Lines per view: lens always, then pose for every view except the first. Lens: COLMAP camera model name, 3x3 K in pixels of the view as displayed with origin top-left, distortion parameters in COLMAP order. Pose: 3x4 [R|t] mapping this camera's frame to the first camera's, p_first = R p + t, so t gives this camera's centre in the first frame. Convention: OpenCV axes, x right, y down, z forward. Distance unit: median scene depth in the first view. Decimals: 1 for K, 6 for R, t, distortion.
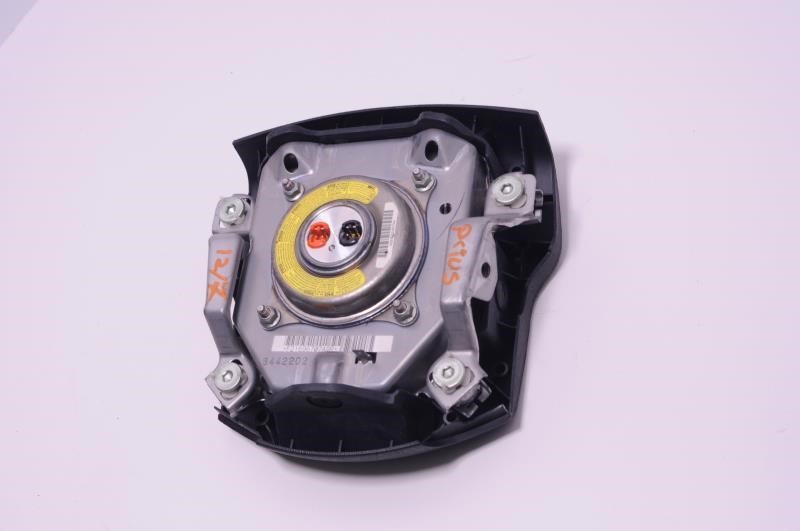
lens RADIAL K [[1219.7, 0, 400.3], [0, 1219.7, 266.9], [0, 0, 1]] dist [-0.116587, 0.000000]
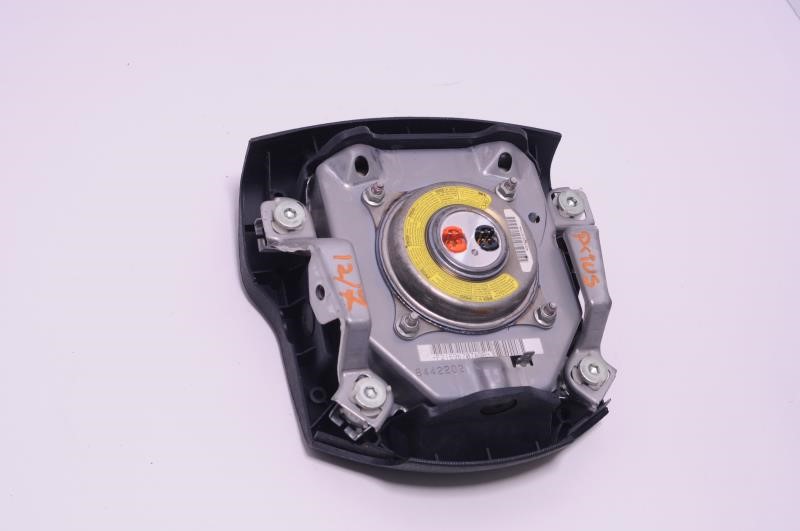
lens RADIAL K [[1219.7, 0, 401.3], [0, 1219.7, 267.5], [0, 0, 1]] dist [-0.116587, 0.000000]
pose [[0.731177, 0.011714, 0.682087, -0.764820], [0.027544, 0.998530, -0.046676, 0.040581], [-0.681631, 0.052916, 0.729780, 0.320225]]
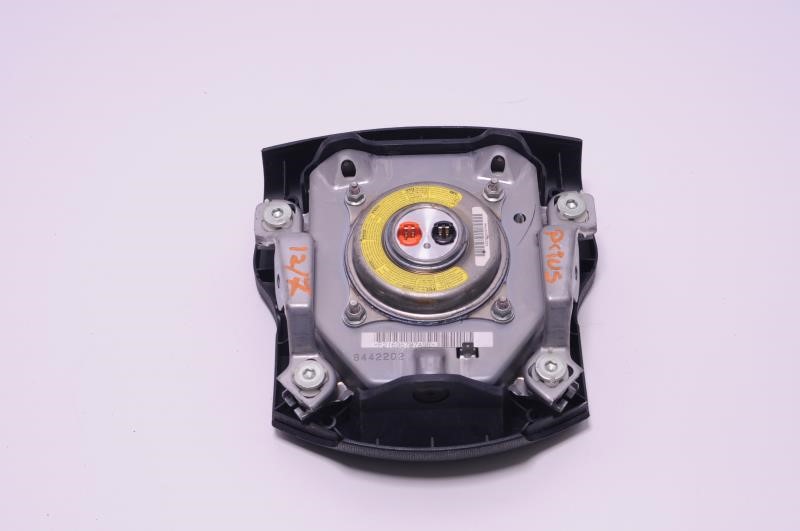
lens RADIAL K [[1219.7, 0, 399.8], [0, 1219.7, 262.6], [0, 0, 1]] dist [-0.116587, 0.000000]
pose [[0.934601, 0.062558, 0.350154, -0.428866], [-0.019912, 0.992071, -0.124092, 0.123623], [-0.355141, 0.109004, 0.928436, 0.065709]]
